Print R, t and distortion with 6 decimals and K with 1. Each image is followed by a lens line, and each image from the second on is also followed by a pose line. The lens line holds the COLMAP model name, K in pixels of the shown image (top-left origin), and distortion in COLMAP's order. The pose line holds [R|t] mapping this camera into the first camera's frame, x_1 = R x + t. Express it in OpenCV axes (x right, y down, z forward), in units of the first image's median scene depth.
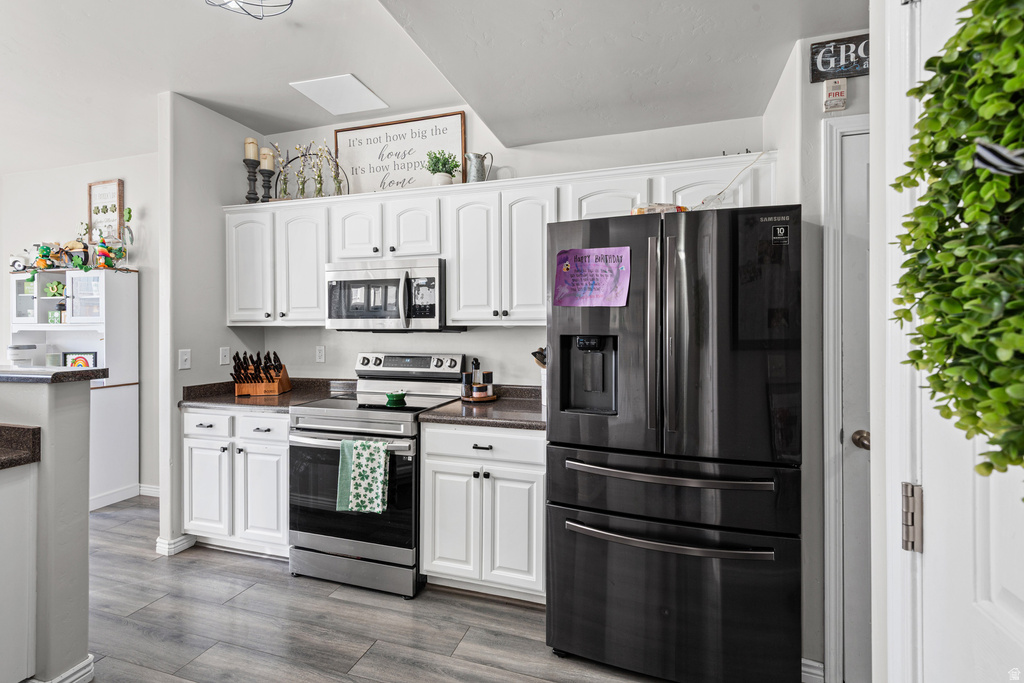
lens RADIAL K [[465.3, 0, 512.8], [0, 465.3, 325.5], [0, 0, 1]] dist [0.013527, -0.005125]
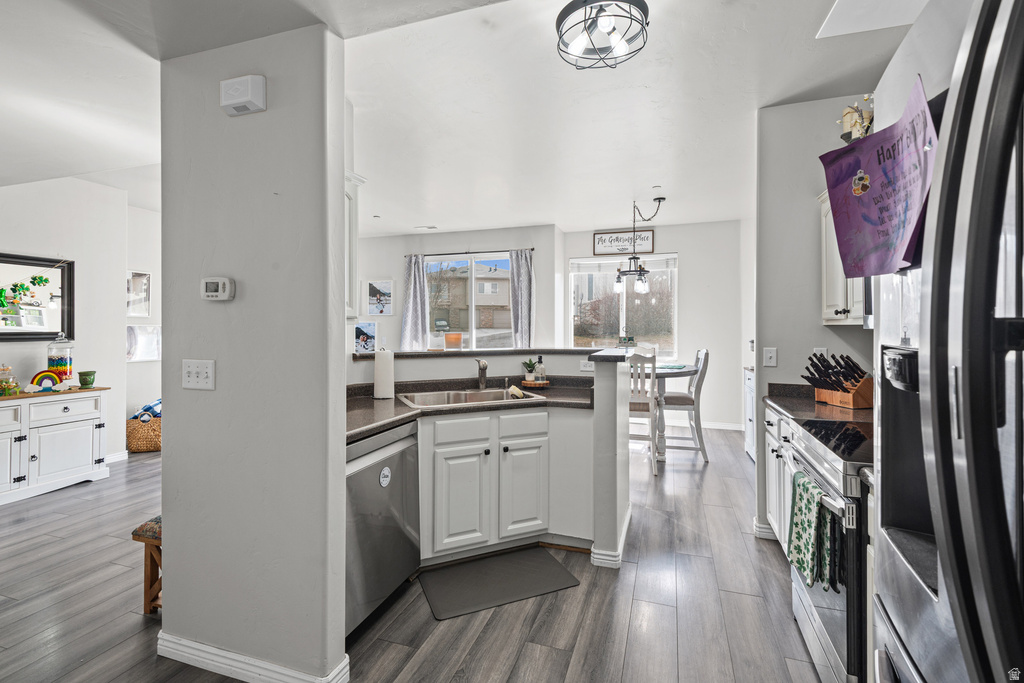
lens RADIAL K [[465.3, 0, 513.1], [0, 465.3, 324.6], [0, 0, 1]] dist [0.013527, -0.005125]
pose [[-0.016818, -0.003307, -0.999853, 0.271110], [0.002243, 0.999992, -0.003345, 0.001527], [0.999856, -0.002299, -0.016811, 0.342449]]
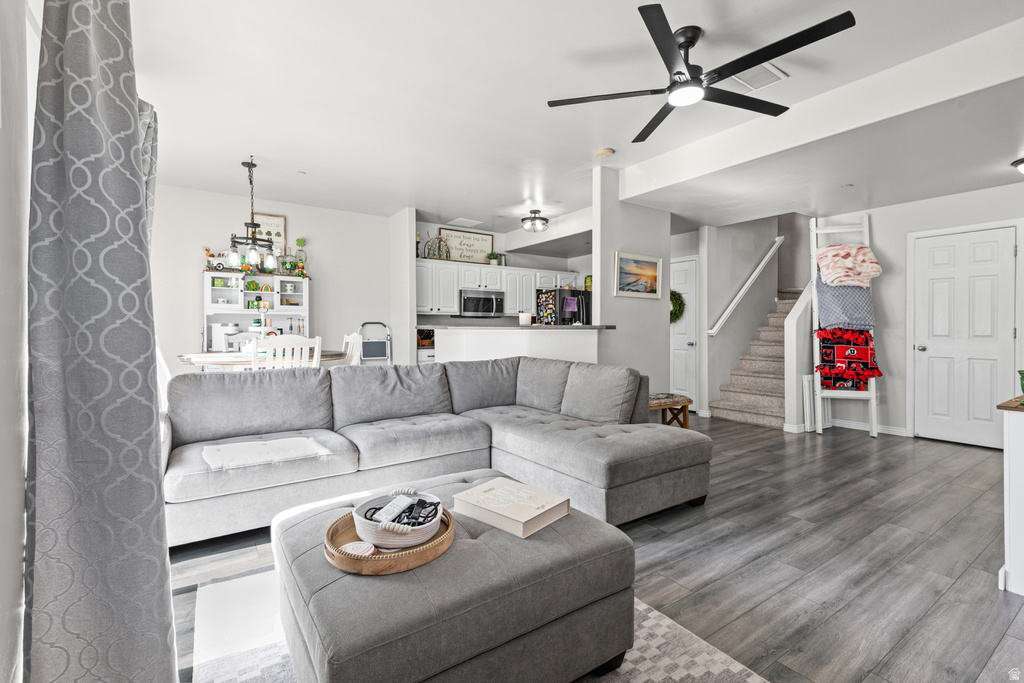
lens RADIAL K [[465.3, 0, 514.0], [0, 465.3, 335.5], [0, 0, 1]] dist [0.013527, -0.005125]
pose [[0.603120, -0.010381, 0.797583, -1.660916], [0.001300, 0.999927, 0.012031, 0.060973], [-0.797649, -0.006219, 0.603090, -0.532980]]
